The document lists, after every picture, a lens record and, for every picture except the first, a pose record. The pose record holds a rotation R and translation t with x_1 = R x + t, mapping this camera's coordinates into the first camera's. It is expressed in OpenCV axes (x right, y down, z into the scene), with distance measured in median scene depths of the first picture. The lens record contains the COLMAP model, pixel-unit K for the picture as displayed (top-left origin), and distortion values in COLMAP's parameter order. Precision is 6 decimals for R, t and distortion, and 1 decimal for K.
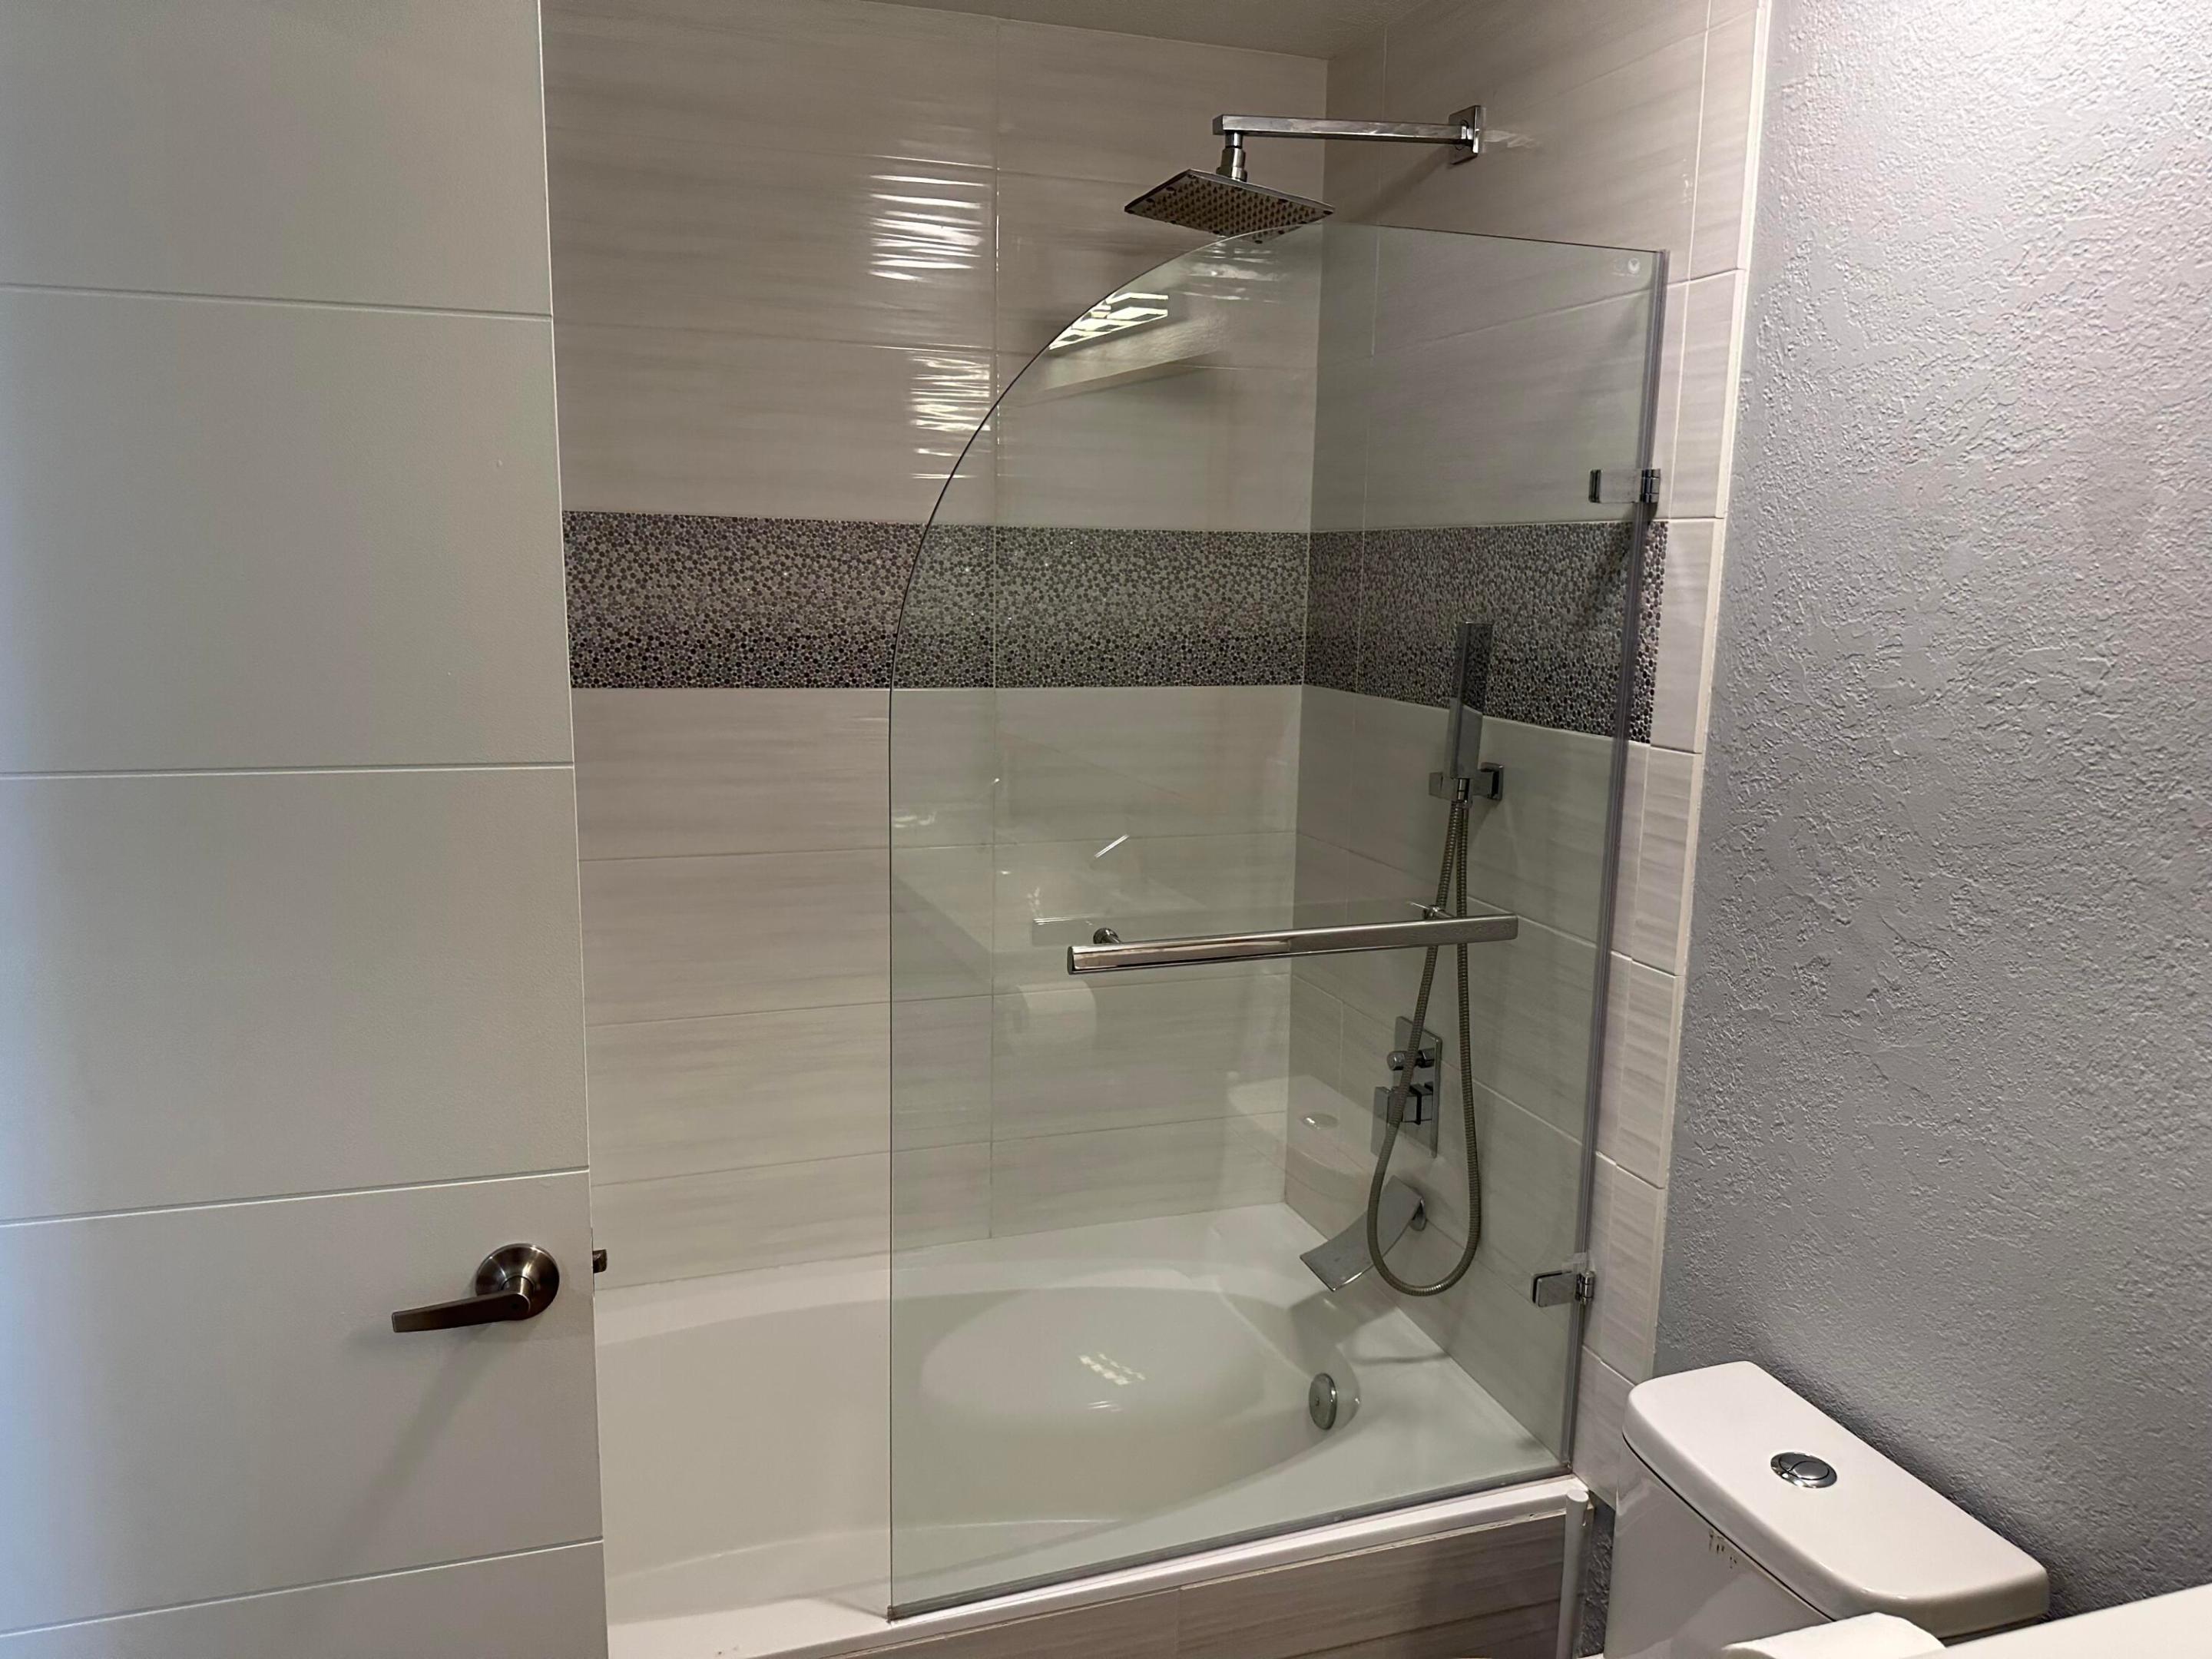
lens RADIAL K [[1557.0, 0, 1105.5], [0, 1557.0, 814.5], [0, 0, 1]] dist [0.130452, -0.131538]
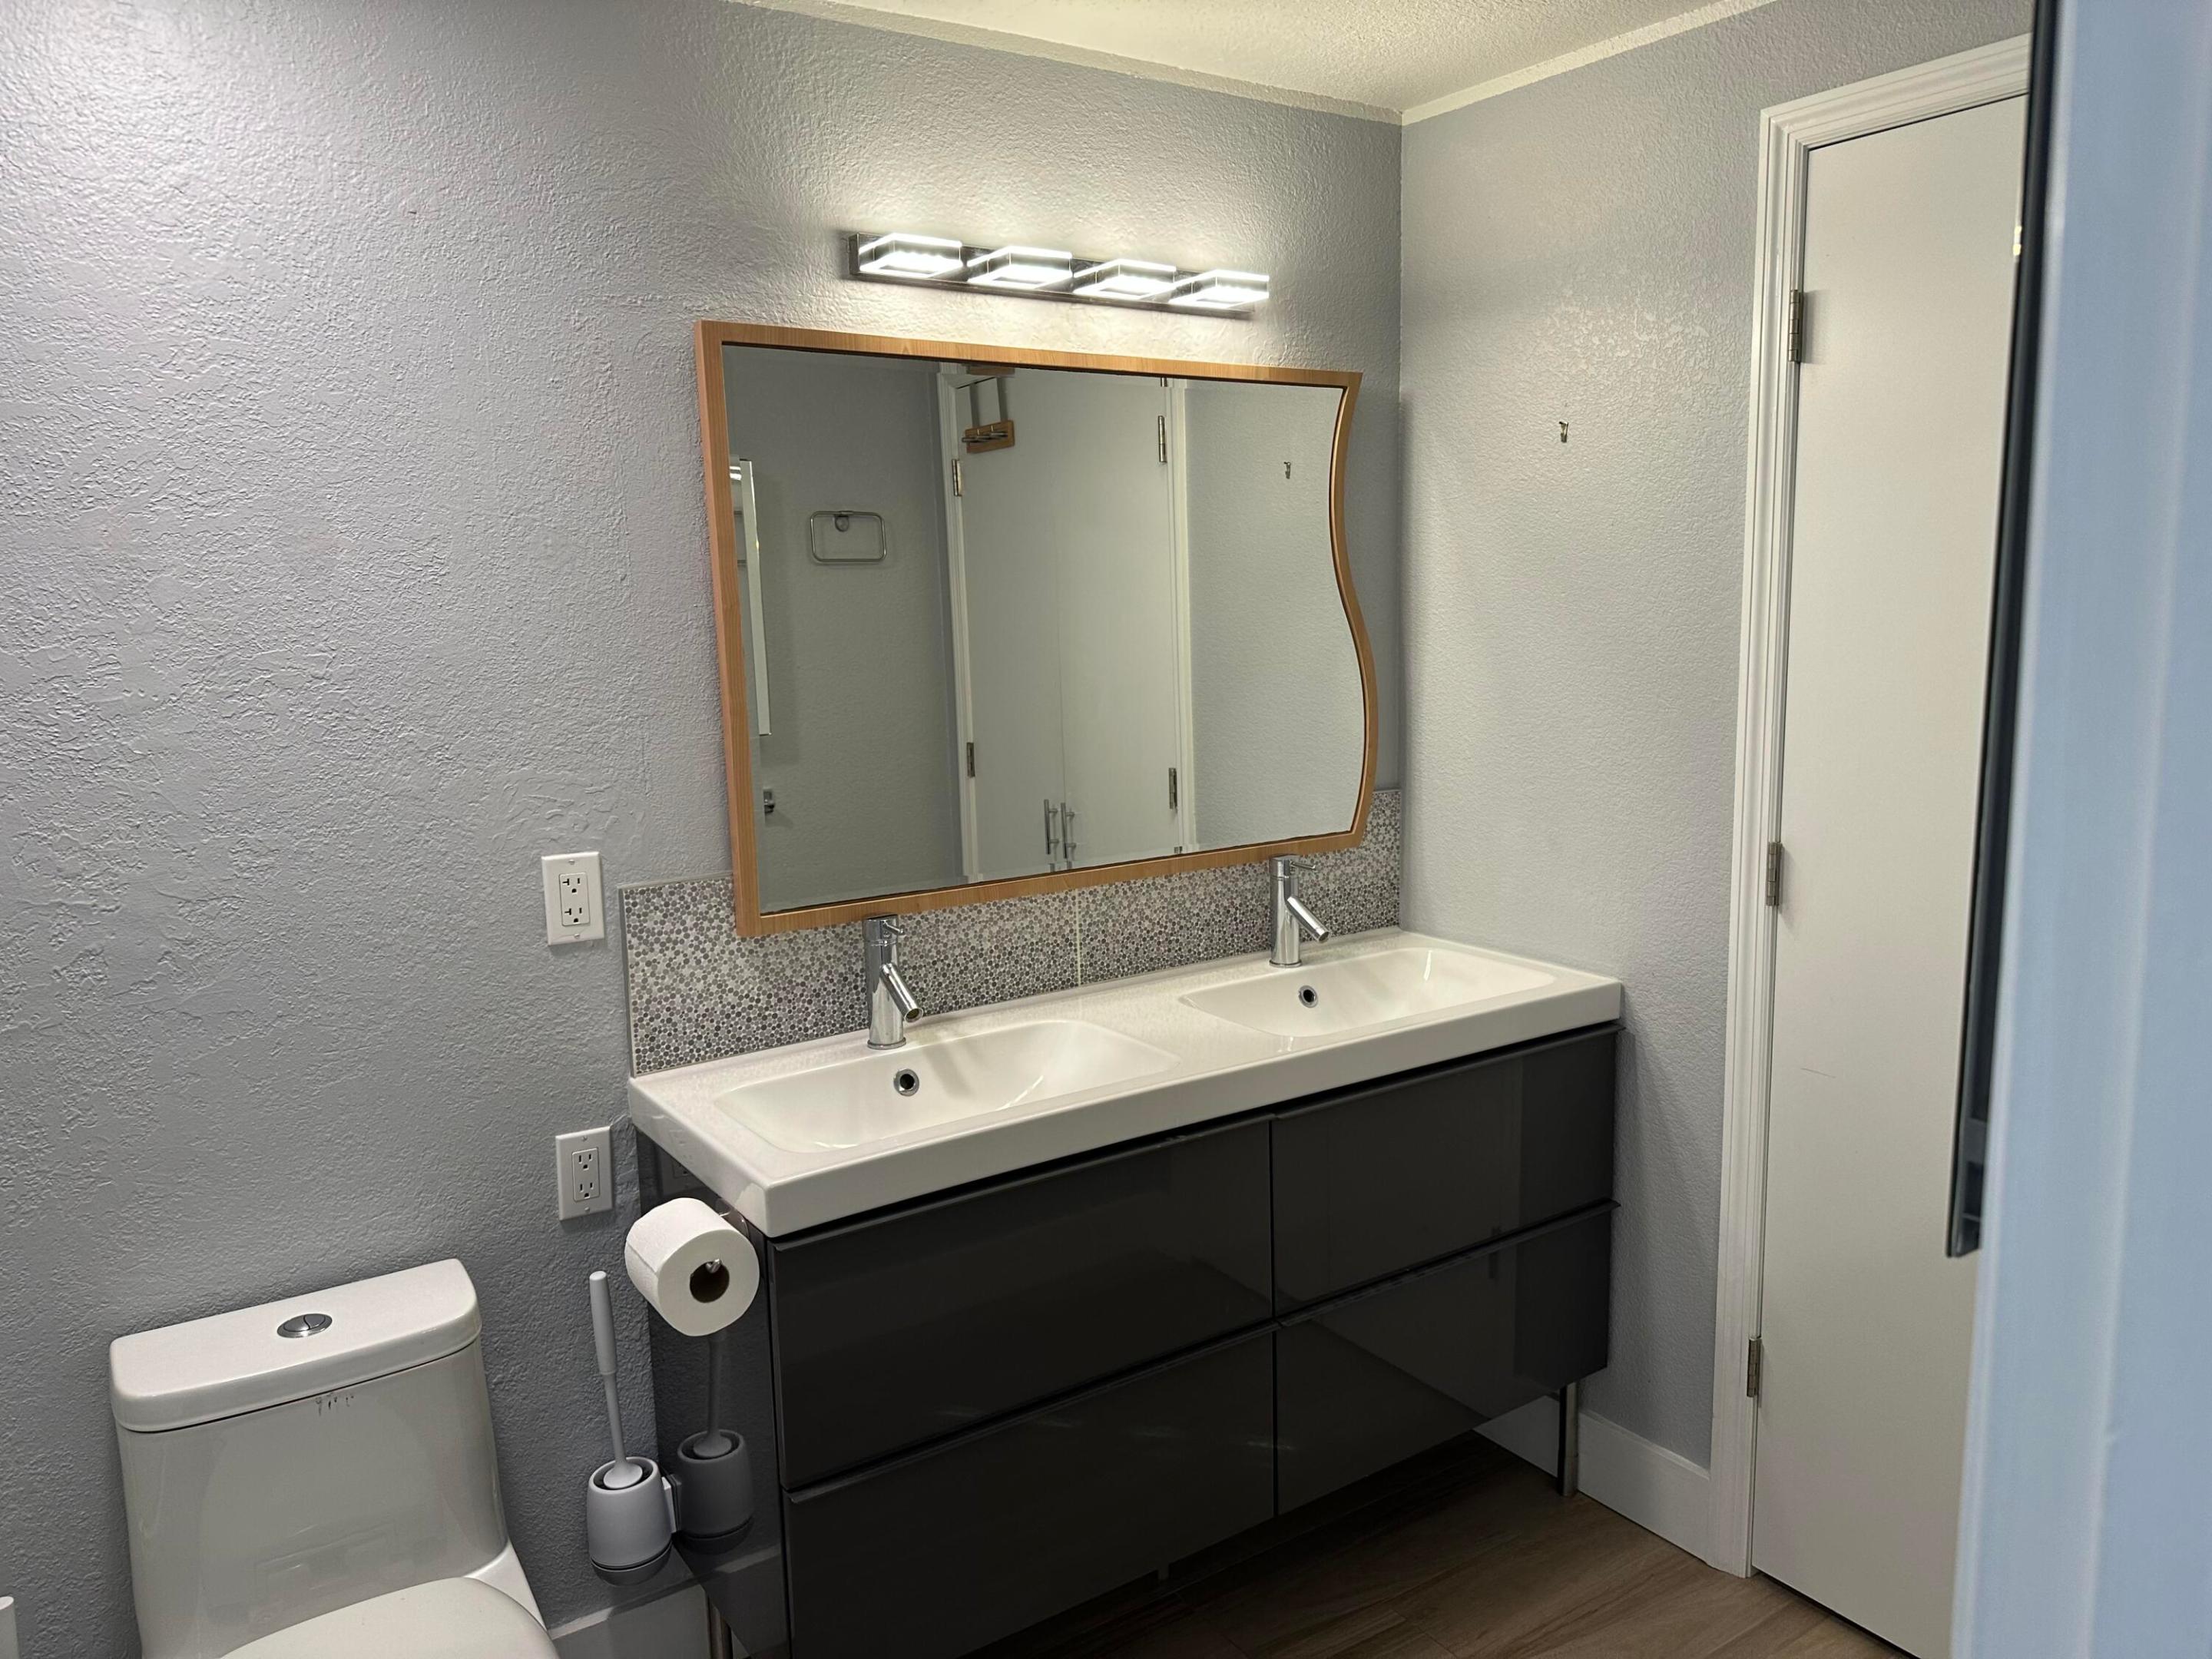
lens RADIAL K [[1557.0, 0, 1105.5], [0, 1557.0, 814.5], [0, 0, 1]] dist [0.130452, -0.131538]
pose [[-0.228801, -0.143347, 0.962861, -0.882522], [0.191084, 0.963243, 0.188810, -0.087575], [-0.954535, 0.227187, -0.193000, 0.592946]]
